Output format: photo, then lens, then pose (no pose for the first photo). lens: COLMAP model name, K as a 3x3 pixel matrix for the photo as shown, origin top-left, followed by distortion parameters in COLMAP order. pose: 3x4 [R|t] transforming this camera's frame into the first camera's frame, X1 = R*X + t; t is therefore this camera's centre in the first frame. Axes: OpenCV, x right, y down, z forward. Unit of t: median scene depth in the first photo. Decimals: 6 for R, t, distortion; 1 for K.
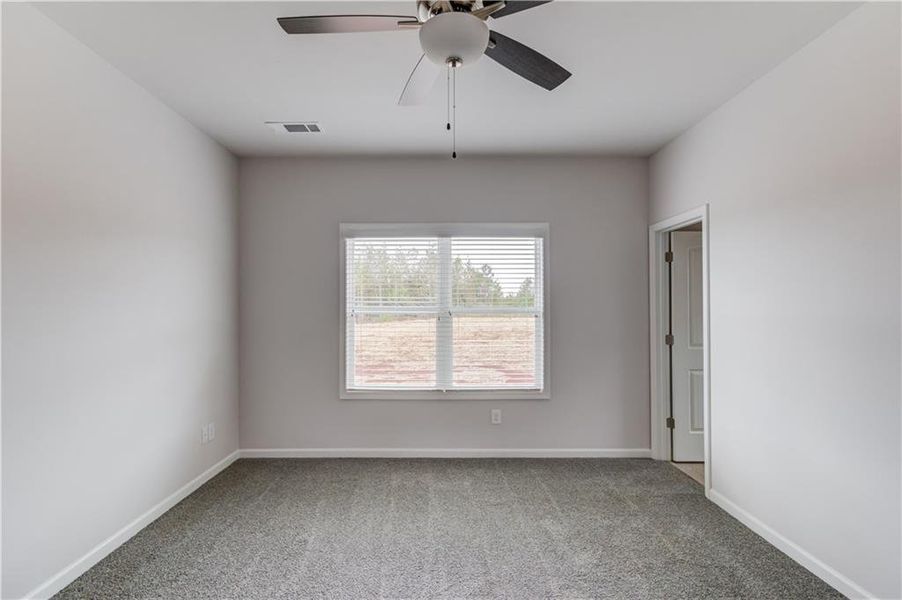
lens RADIAL K [[432.9, 0, 447.9], [0, 432.9, 304.7], [0, 0, 1]] dist [-0.009372, 0.006234]
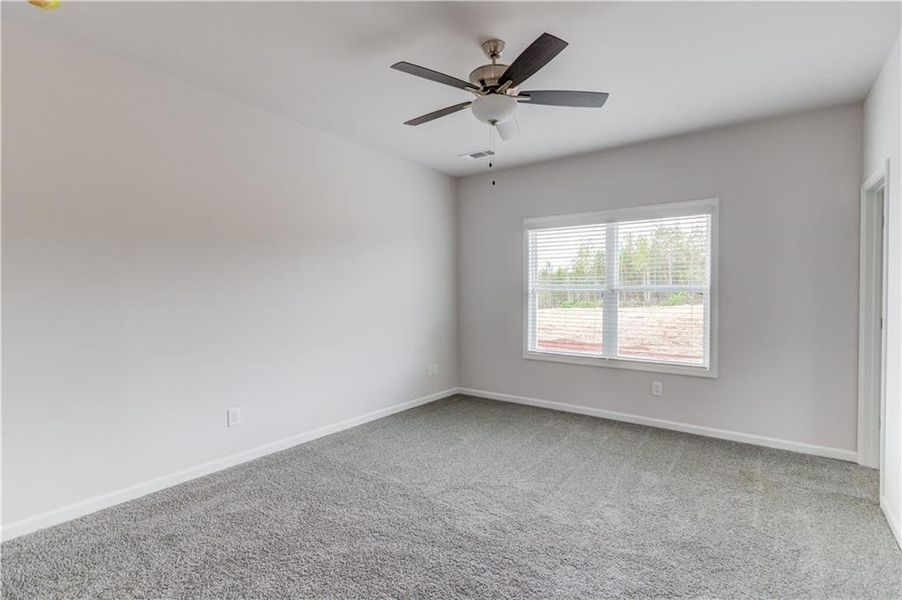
lens RADIAL K [[432.9, 0, 459.8], [0, 432.9, 295.7], [0, 0, 1]] dist [-0.009372, 0.006234]
pose [[0.814093, 0.009343, -0.580659, 0.330695], [0.001550, 0.999832, 0.018261, 0.011951], [0.580732, -0.015766, 0.813942, -0.135518]]
